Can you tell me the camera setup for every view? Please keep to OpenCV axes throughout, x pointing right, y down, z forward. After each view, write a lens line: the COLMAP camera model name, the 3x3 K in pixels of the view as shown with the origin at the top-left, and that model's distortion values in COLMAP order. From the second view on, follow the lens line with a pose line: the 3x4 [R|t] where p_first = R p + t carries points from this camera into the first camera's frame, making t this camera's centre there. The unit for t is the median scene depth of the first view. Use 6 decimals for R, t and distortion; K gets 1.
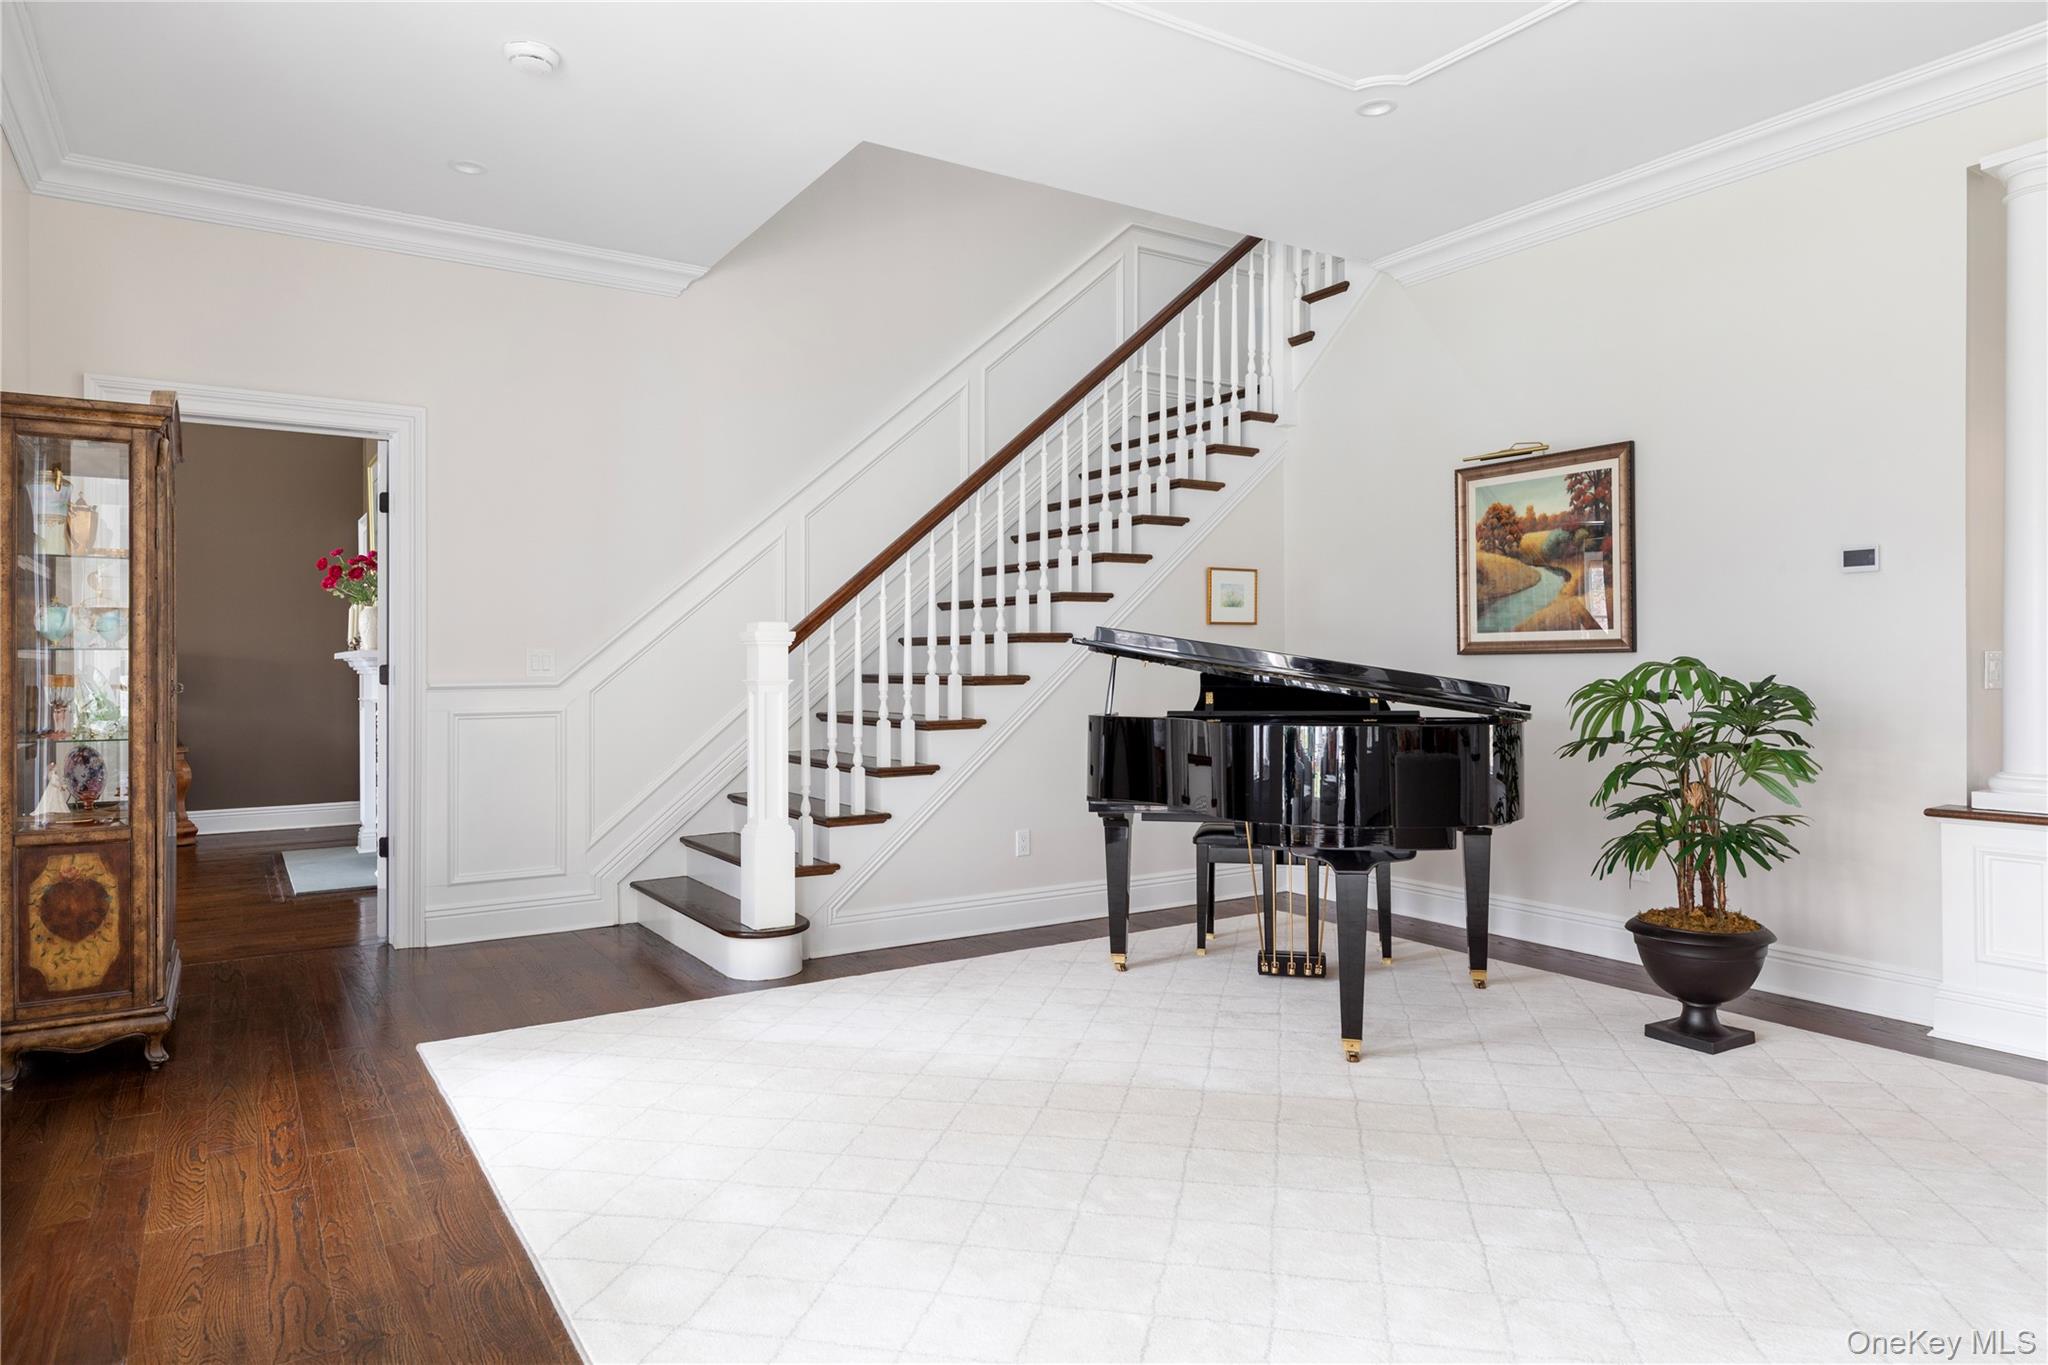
lens RADIAL K [[1224.5, 0, 1024.0], [0, 1224.5, 682.5], [0, 0, 1]] dist [0.003773, 0.000595]
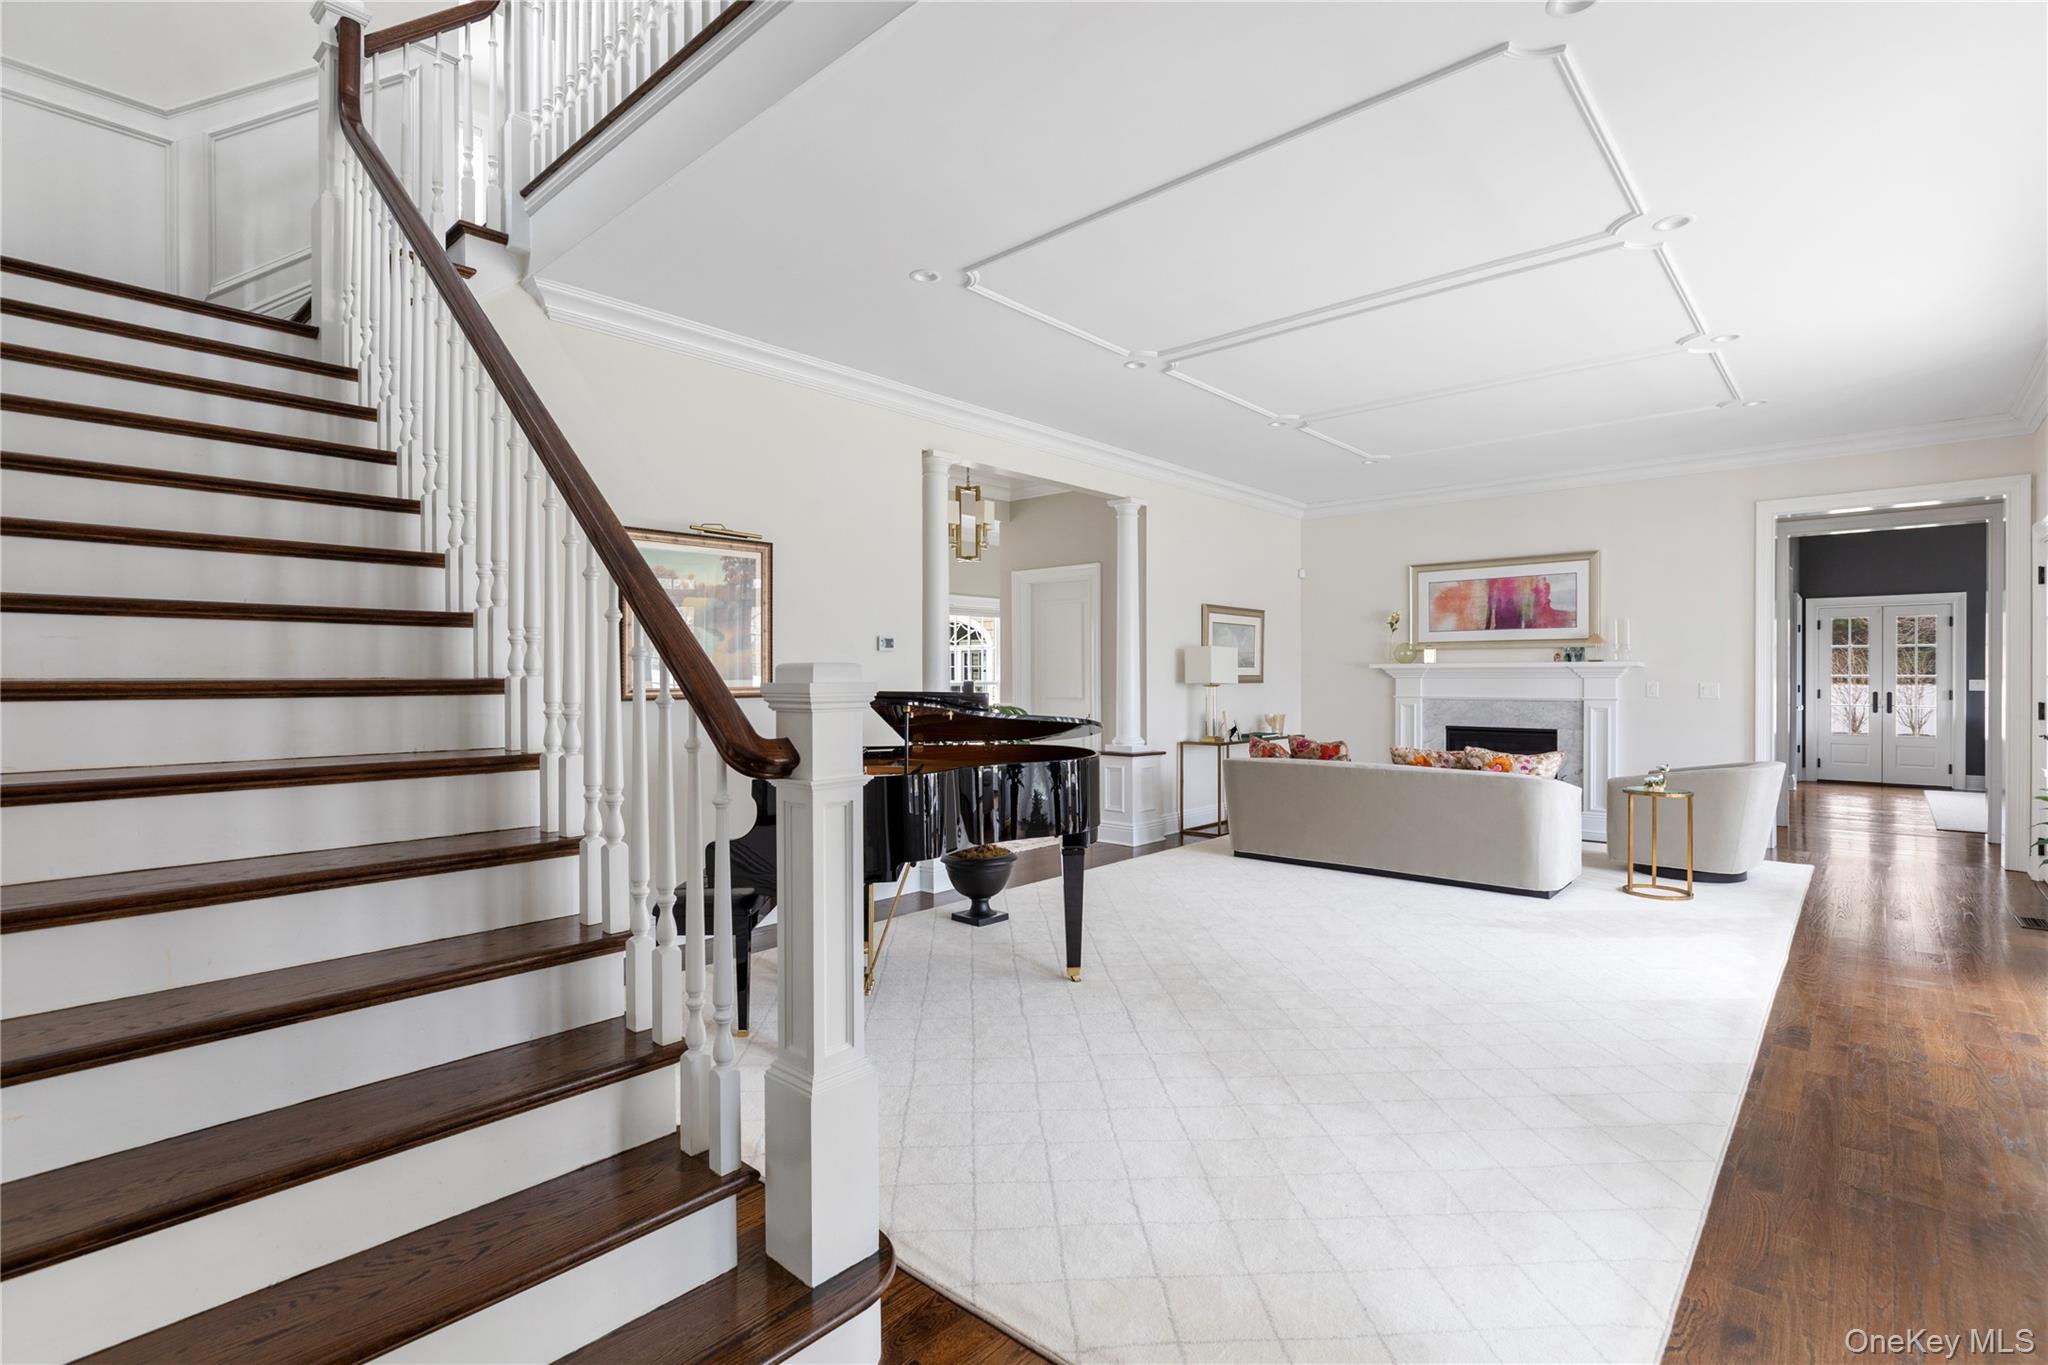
lens RADIAL K [[973.5, 0, 1024.0], [0, 973.5, 682.5], [0, 0, 1]] dist [-0.001685, -0.000161]
pose [[-0.256599, 0.000143, 0.966518, -0.810497], [0.012958, 0.999911, 0.003293, -0.052404], [-0.966431, 0.013369, -0.256578, 1.290581]]
